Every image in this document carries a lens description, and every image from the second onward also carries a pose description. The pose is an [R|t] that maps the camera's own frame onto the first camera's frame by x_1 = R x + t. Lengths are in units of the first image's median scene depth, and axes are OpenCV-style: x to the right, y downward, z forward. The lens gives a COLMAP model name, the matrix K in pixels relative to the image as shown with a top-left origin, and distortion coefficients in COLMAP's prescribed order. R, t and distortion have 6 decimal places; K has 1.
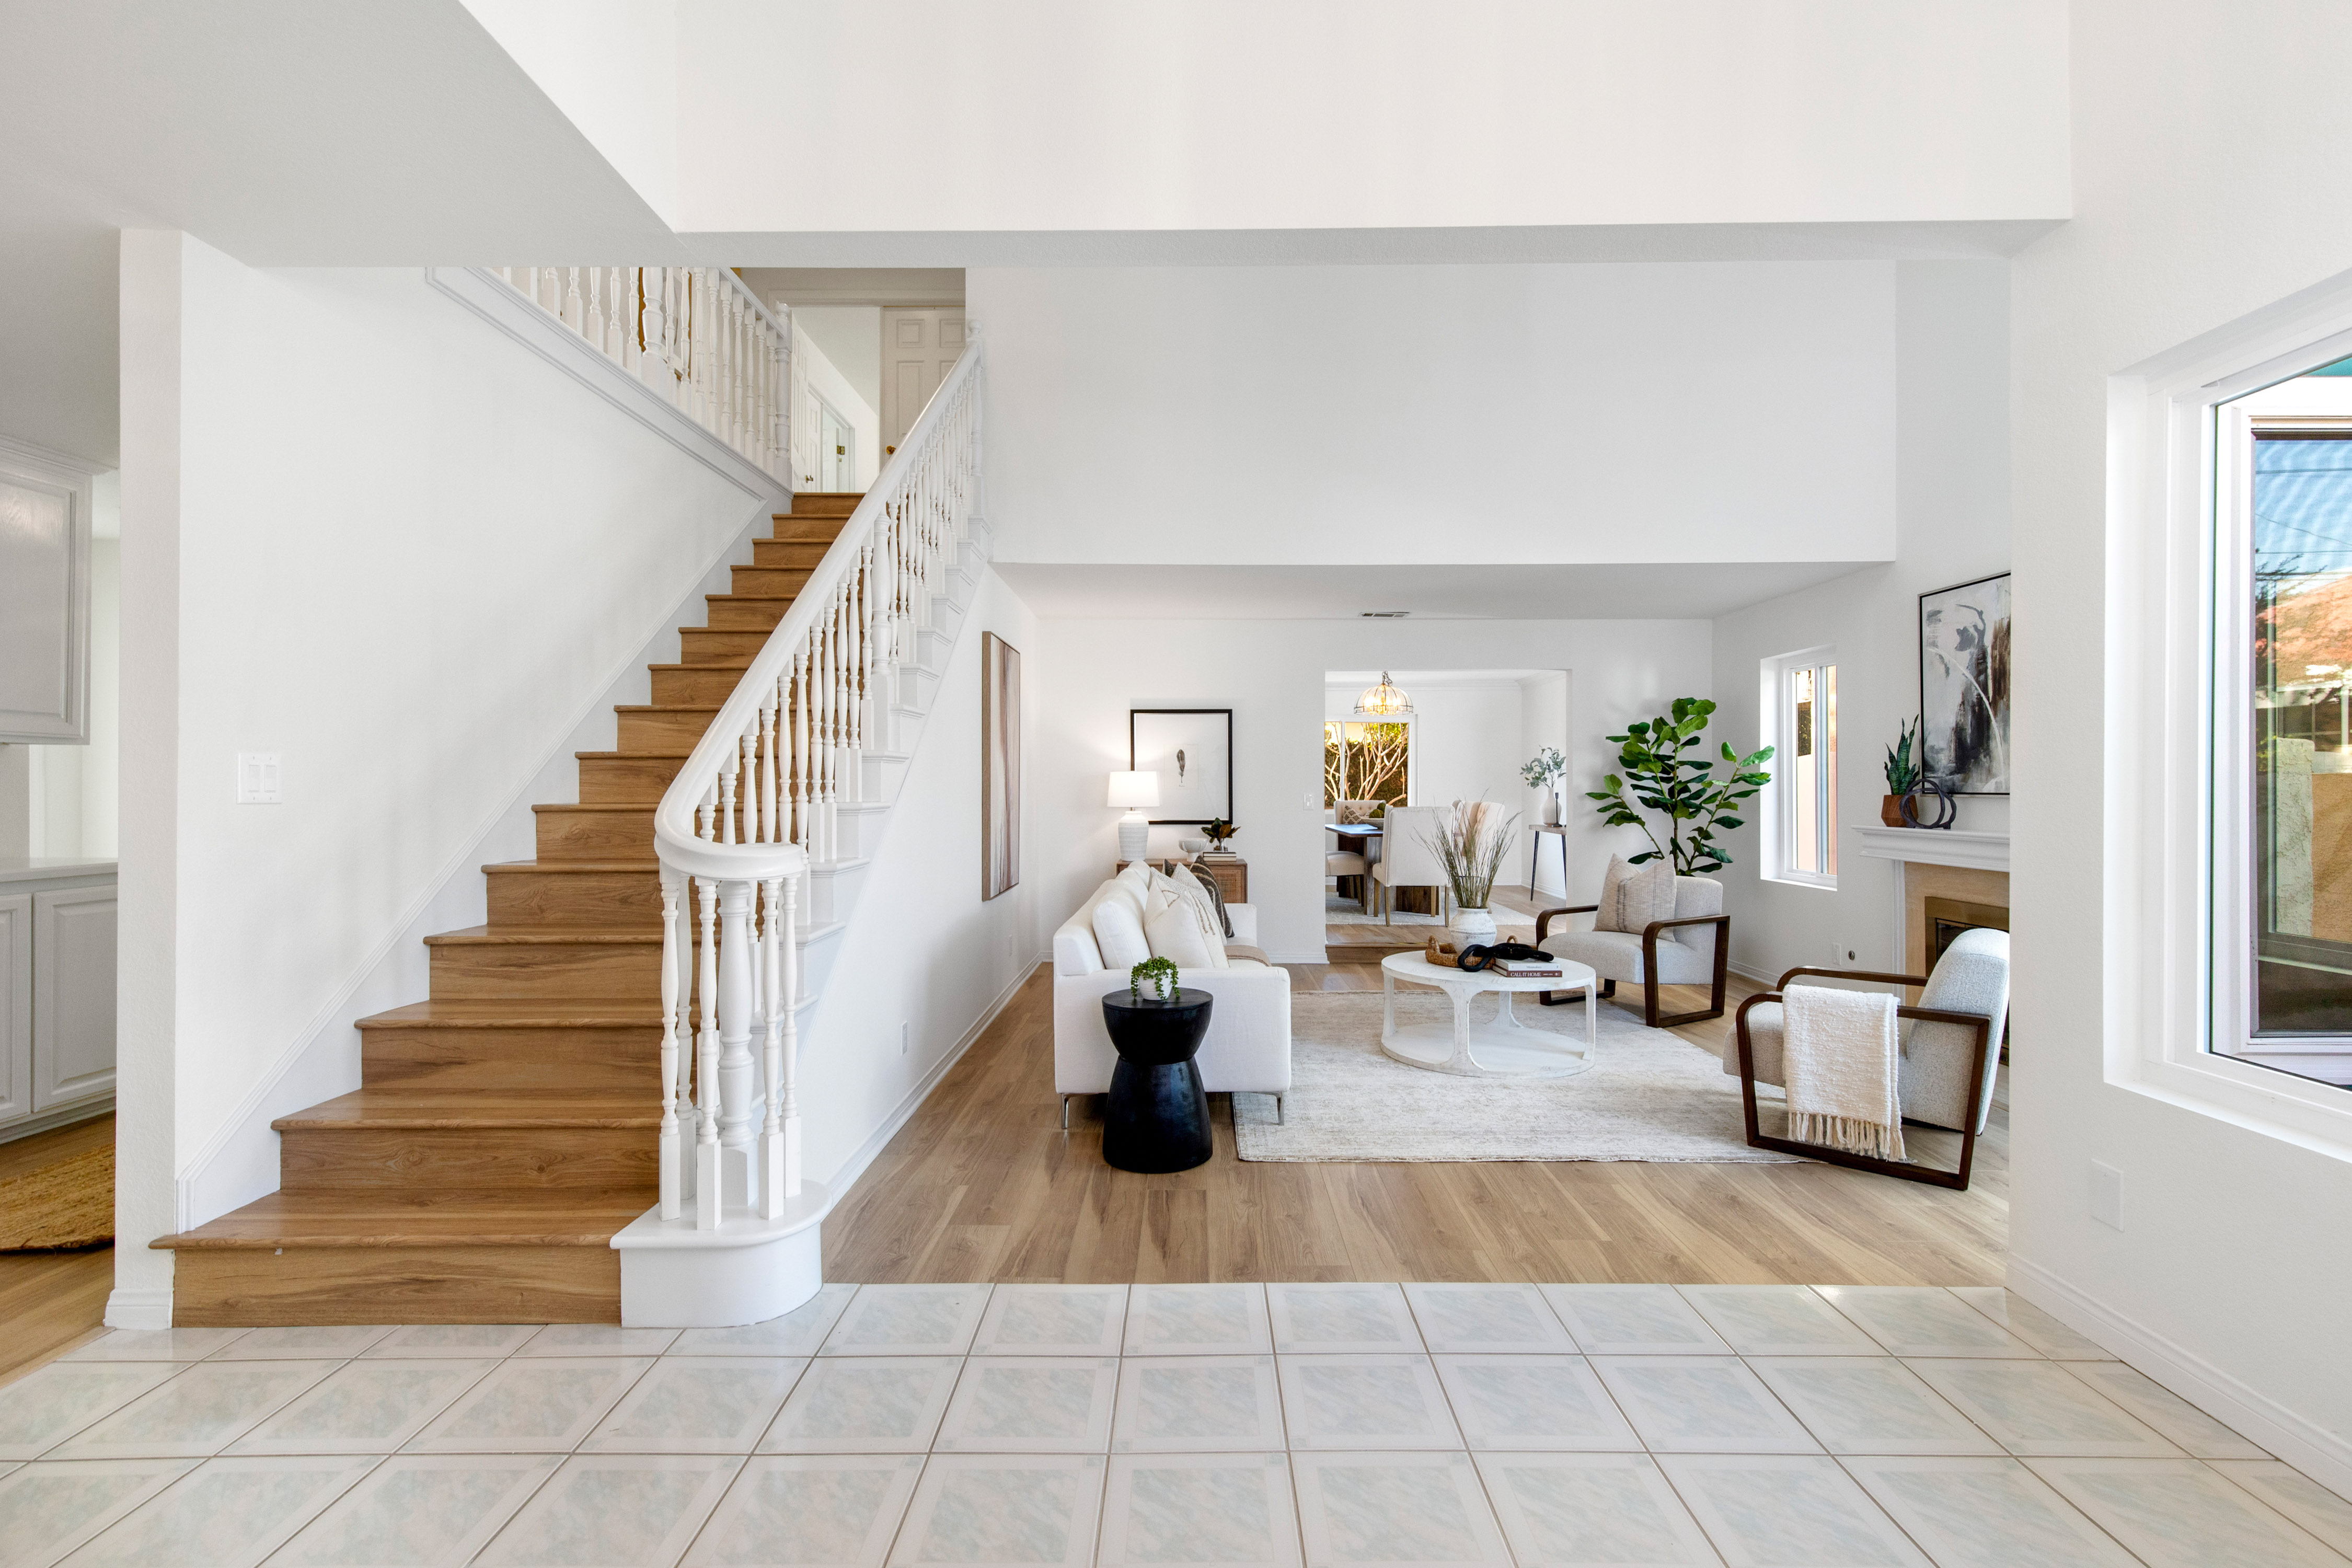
lens RADIAL K [[1062.4, 0, 1182.3], [0, 1062.4, 781.3], [0, 0, 1]] dist [-0.000173, -0.000305]
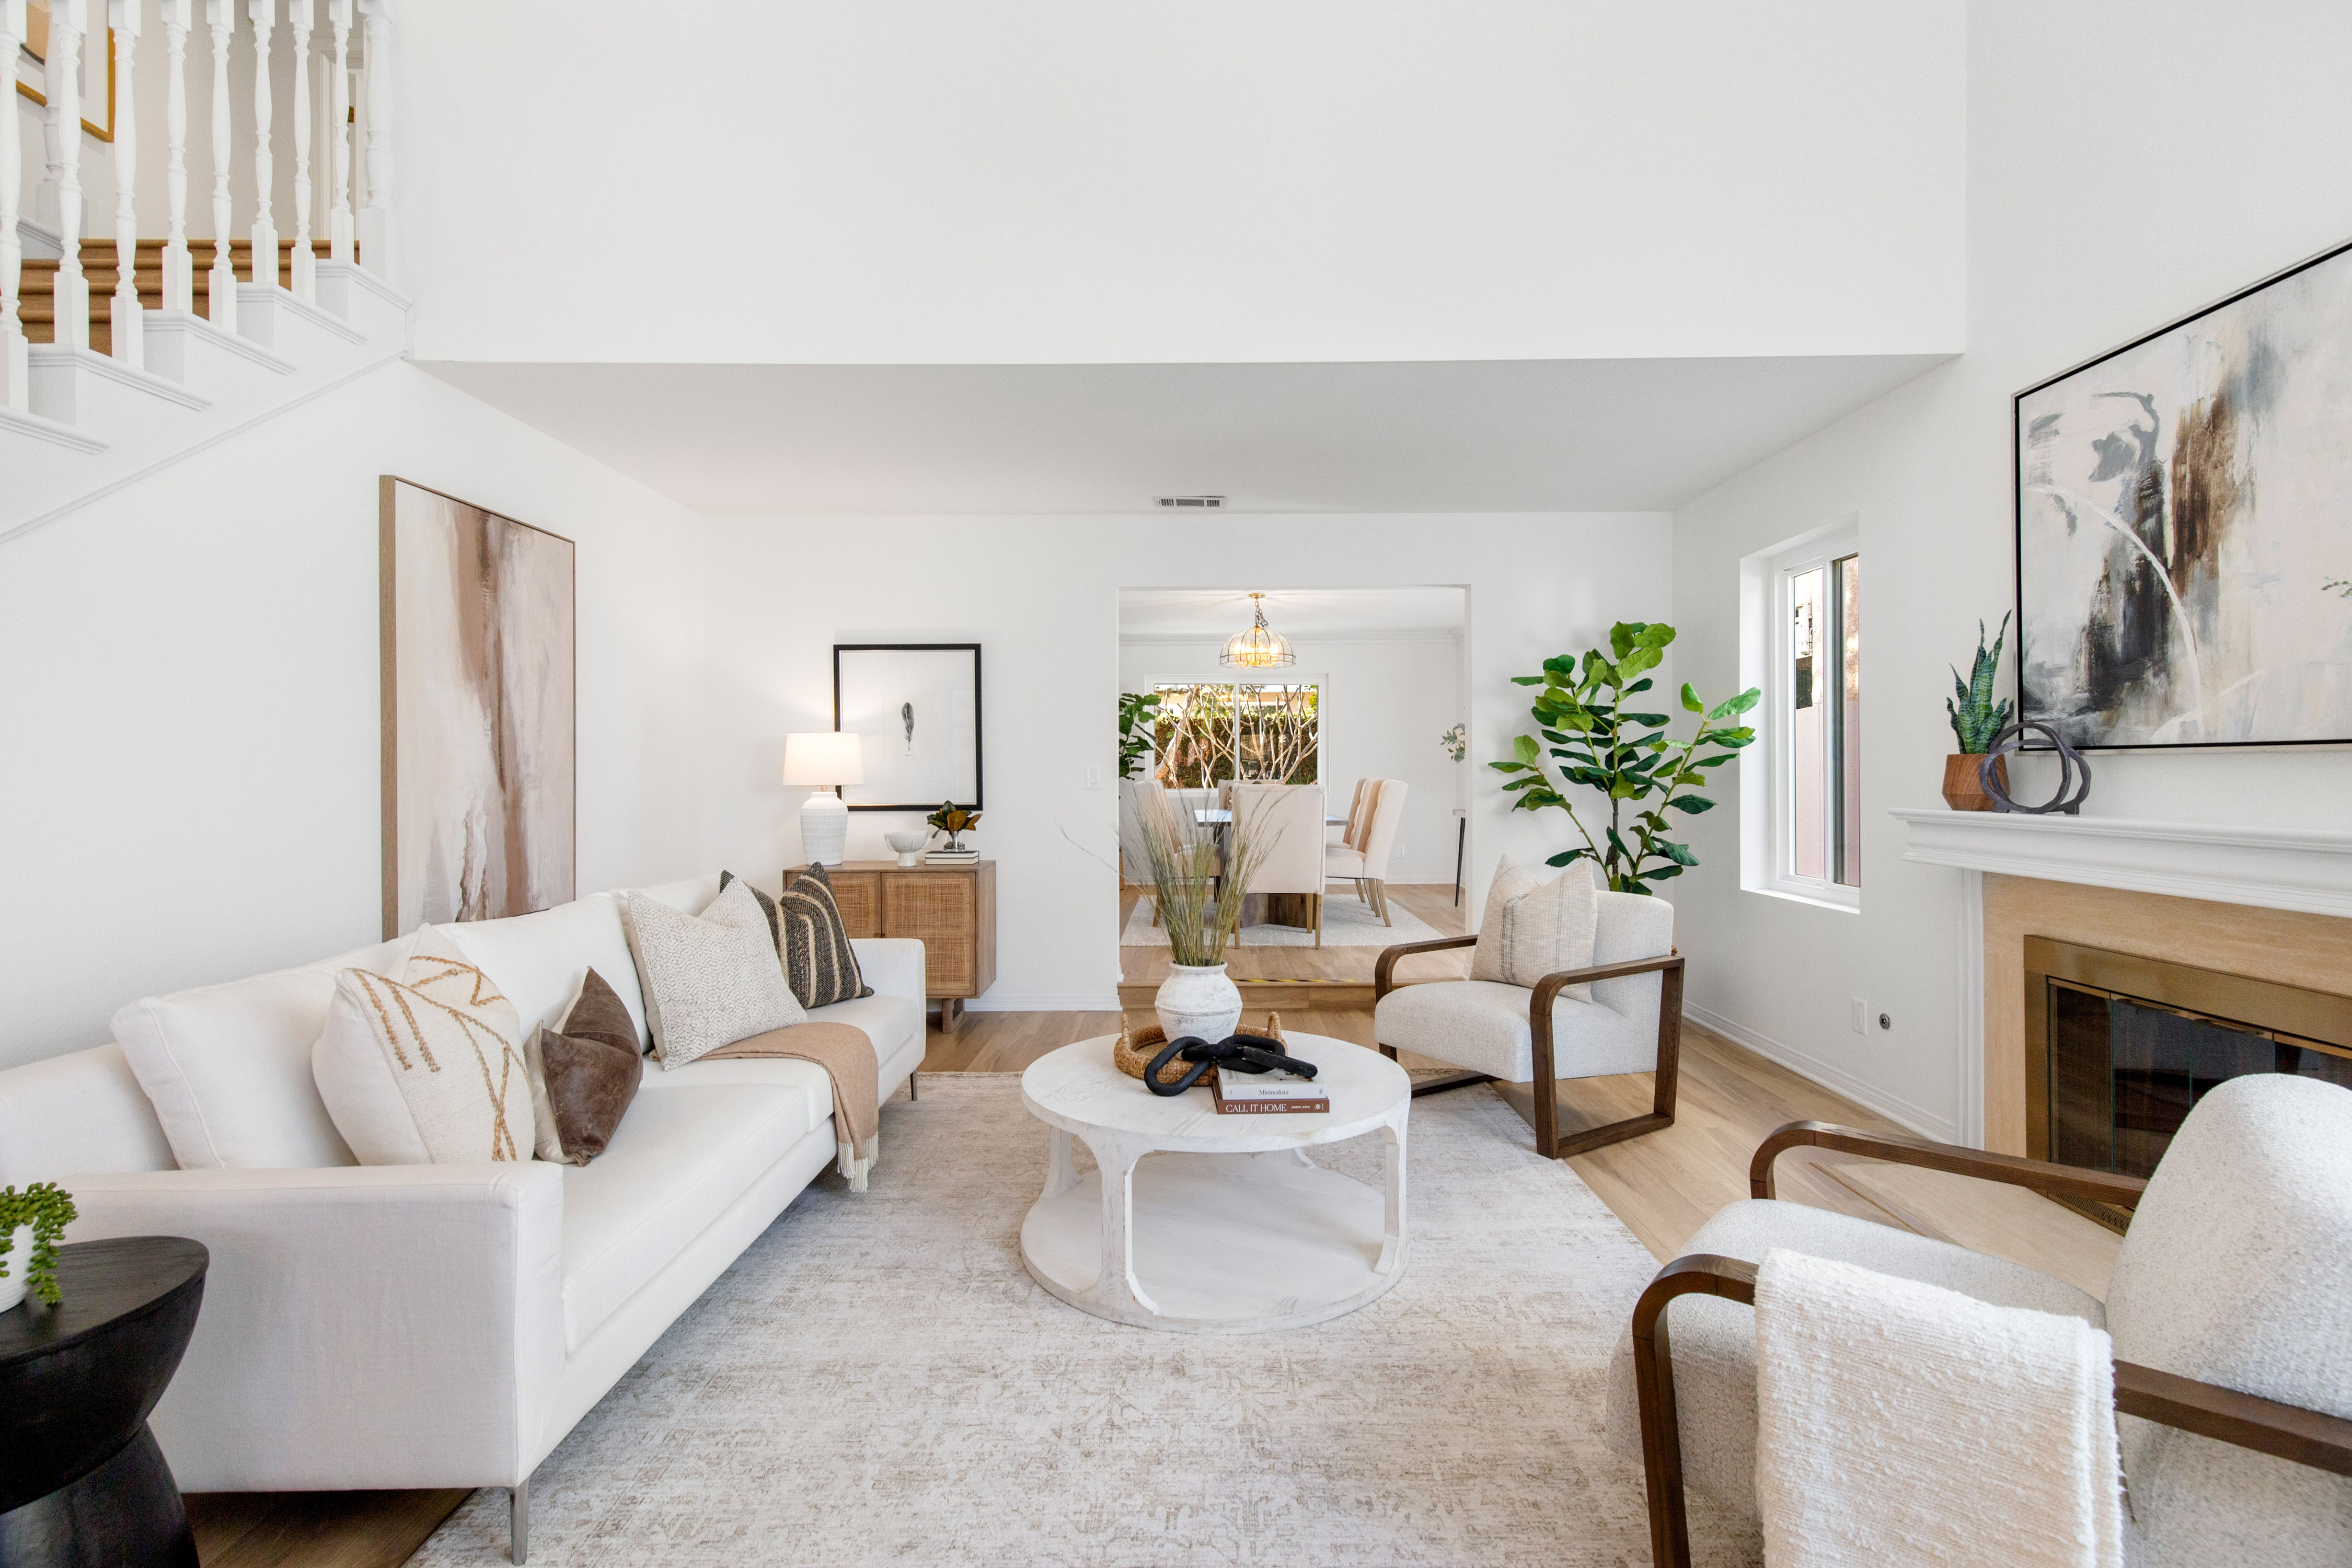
lens RADIAL K [[1058.7, 0, 1189.2], [0, 1058.7, 774.4], [0, 0, 1]] dist [0.002833, 0.000061]
pose [[0.999979, -0.003955, 0.005230, 0.225638], [0.003920, 0.999969, 0.006775, 0.016253], [-0.005257, -0.006754, 0.999963, 0.390141]]
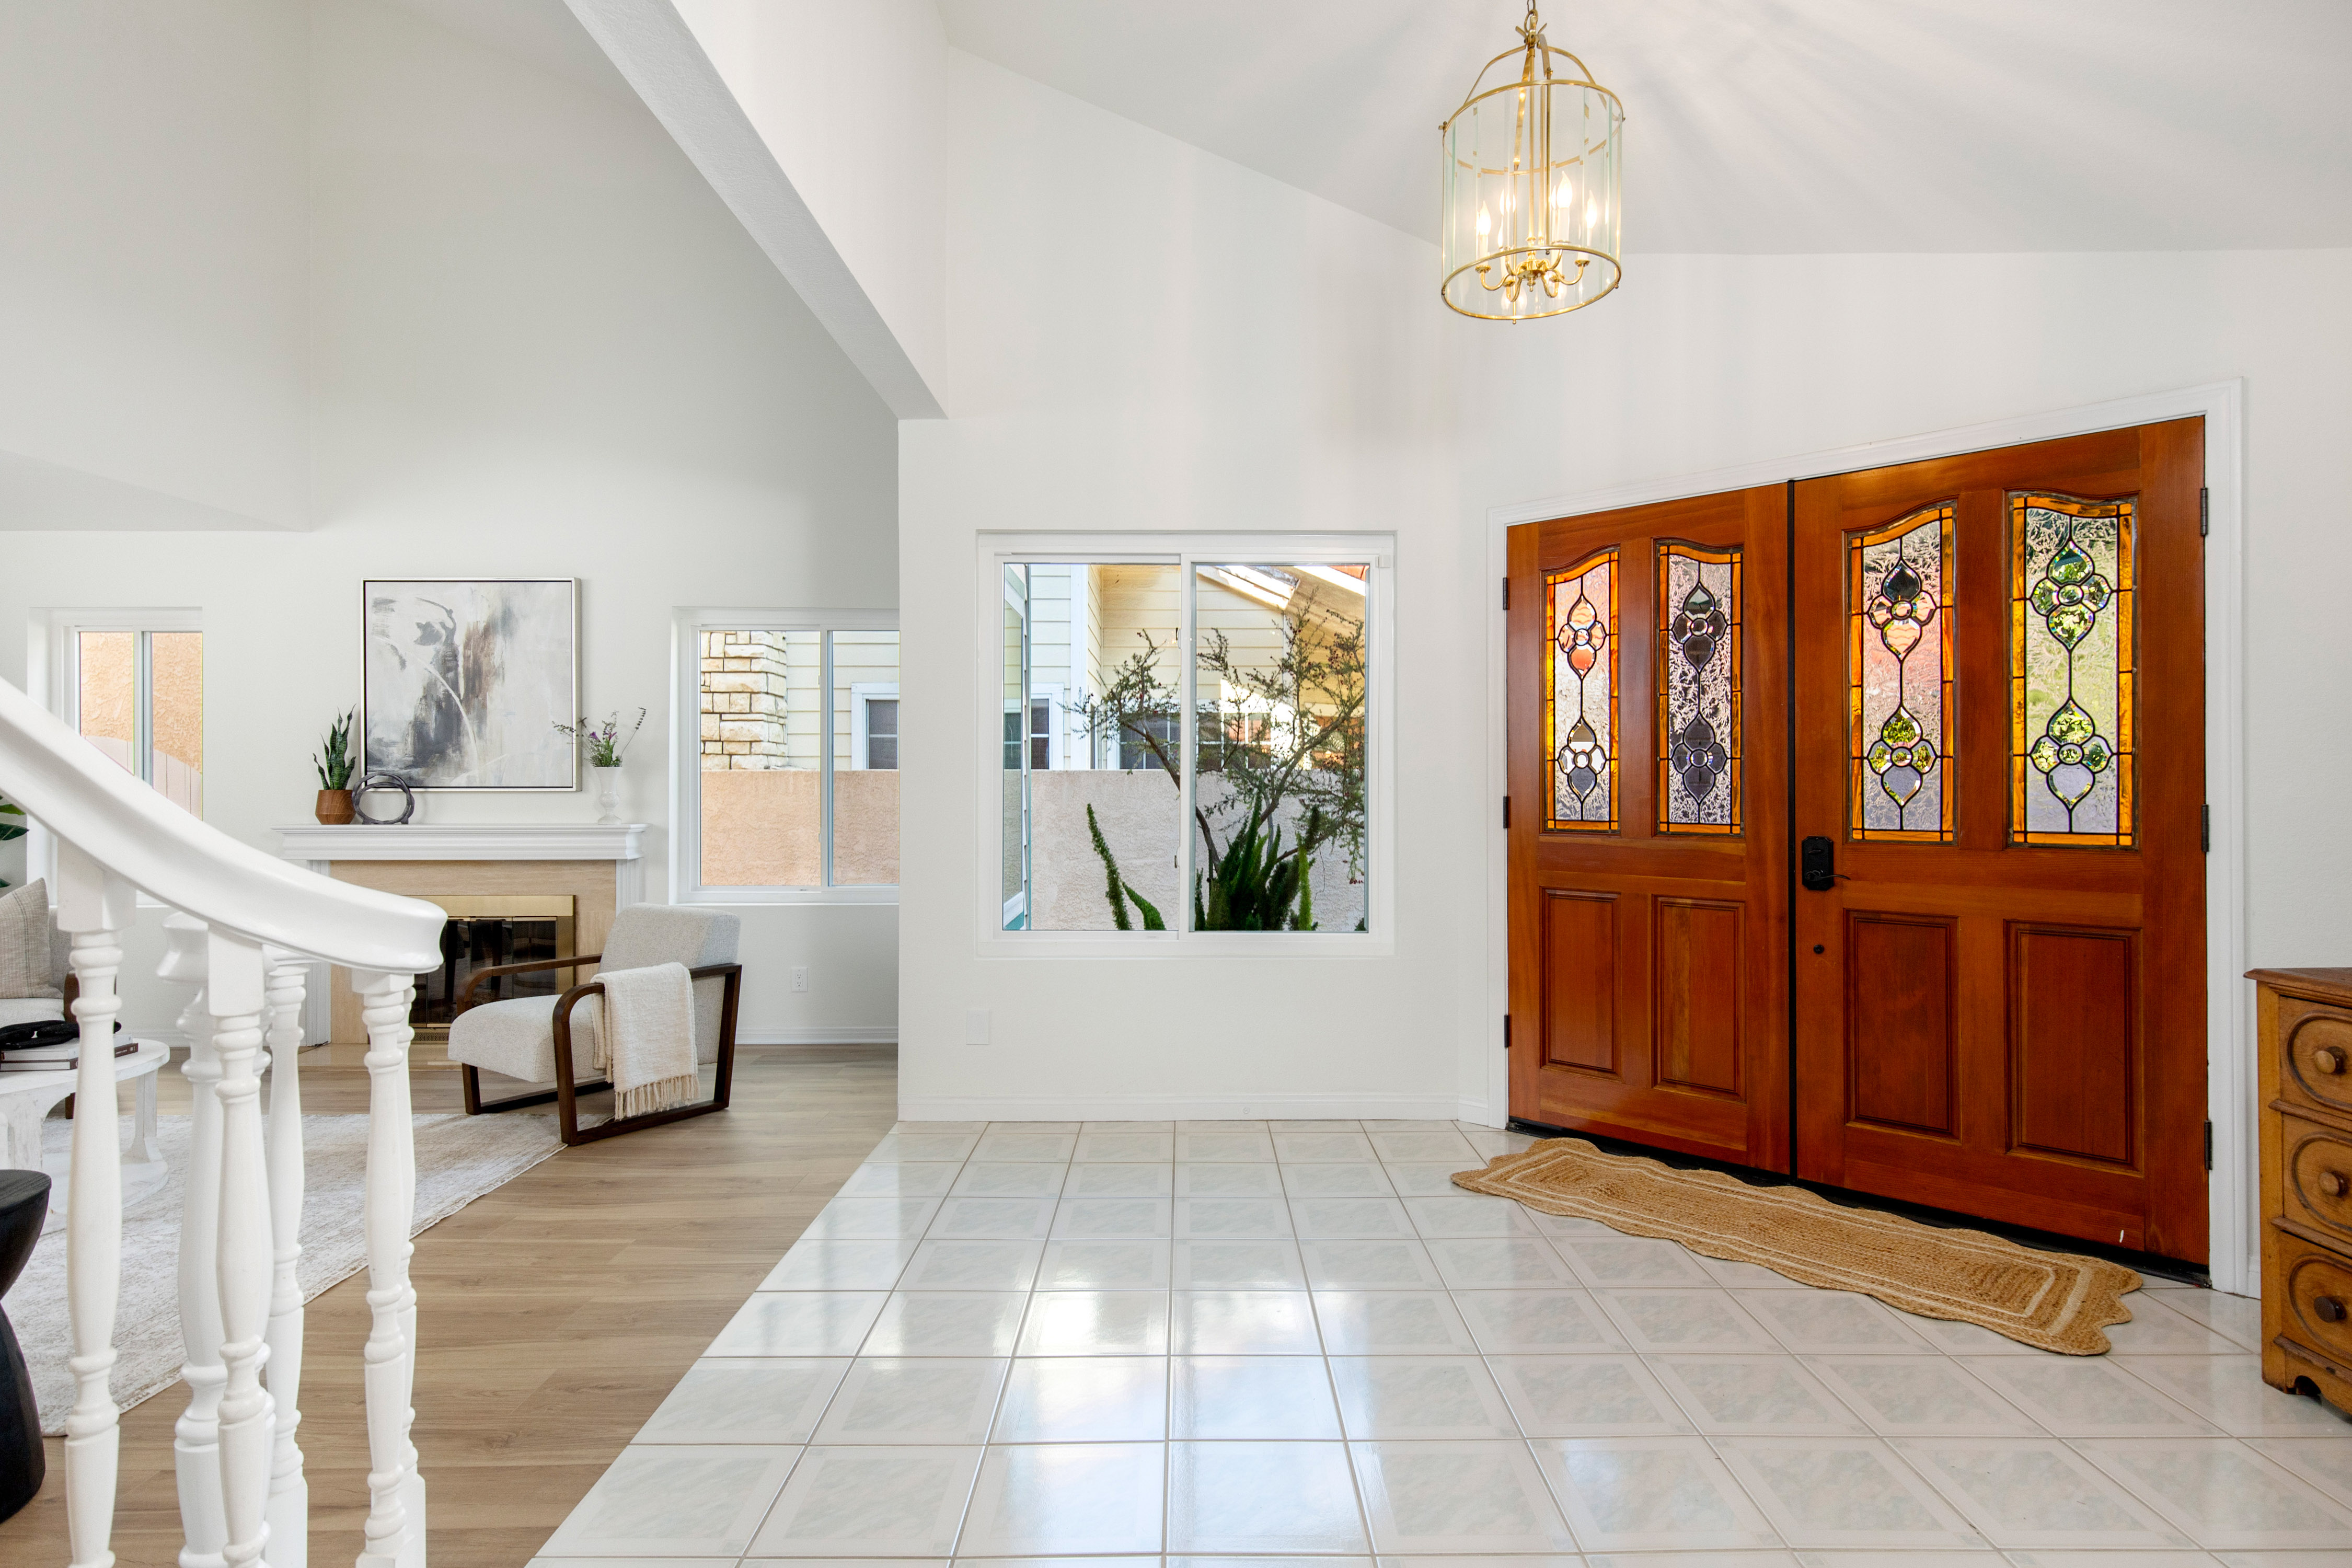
lens RADIAL K [[1226.6, 0, 1188.3], [0, 1226.6, 779.1], [0, 0, 1]] dist [0.003495, -0.000441]
pose [[-0.018307, 0.002114, 0.999830, -0.365458], [-0.002315, 0.999995, -0.002157, 0.003534], [-0.999830, -0.002354, -0.018302, 0.249048]]
